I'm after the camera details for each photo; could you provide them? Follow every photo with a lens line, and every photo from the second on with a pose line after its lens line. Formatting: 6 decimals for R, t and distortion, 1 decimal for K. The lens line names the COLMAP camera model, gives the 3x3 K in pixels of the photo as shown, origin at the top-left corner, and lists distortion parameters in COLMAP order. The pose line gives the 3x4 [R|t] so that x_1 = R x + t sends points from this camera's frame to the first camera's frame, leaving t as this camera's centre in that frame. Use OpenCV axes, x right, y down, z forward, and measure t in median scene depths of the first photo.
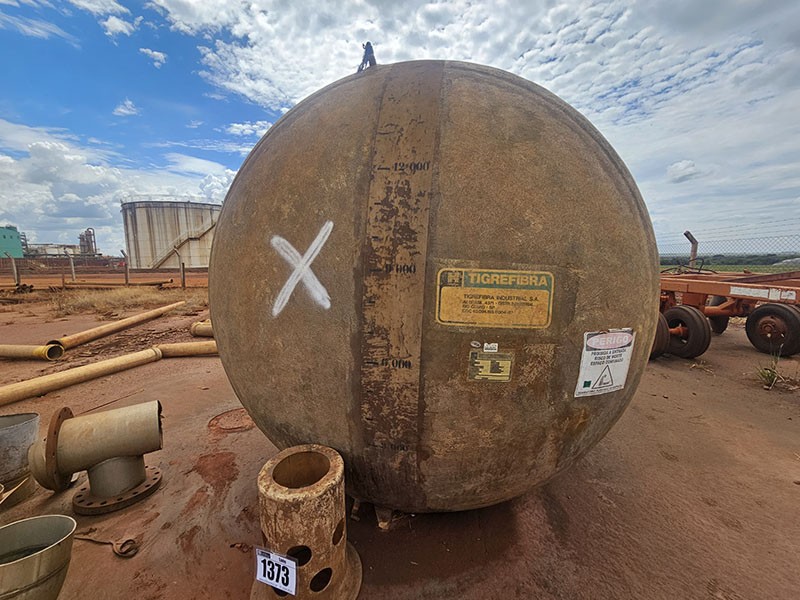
lens RADIAL K [[328.2, 0, 388.9], [0, 328.2, 304.5], [0, 0, 1]] dist [-0.000791, -0.000109]
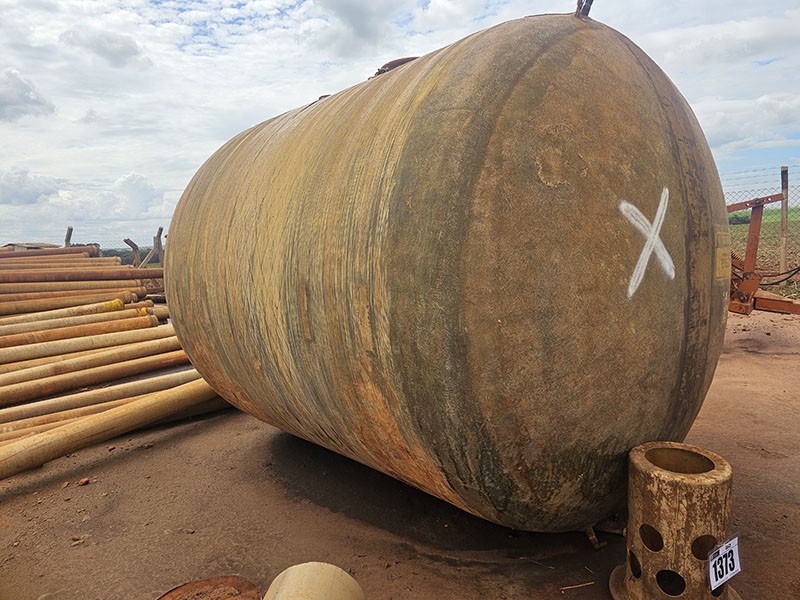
lens RADIAL K [[559.5, 0, 419.5], [0, 559.5, 300.6], [0, 0, 1]] dist [0.004242, 0.001985]
pose [[0.583588, -0.115553, 0.803786, -1.876459], [0.160993, 0.986640, 0.024951, -0.081360], [-0.795931, 0.114843, 0.594395, 0.615380]]
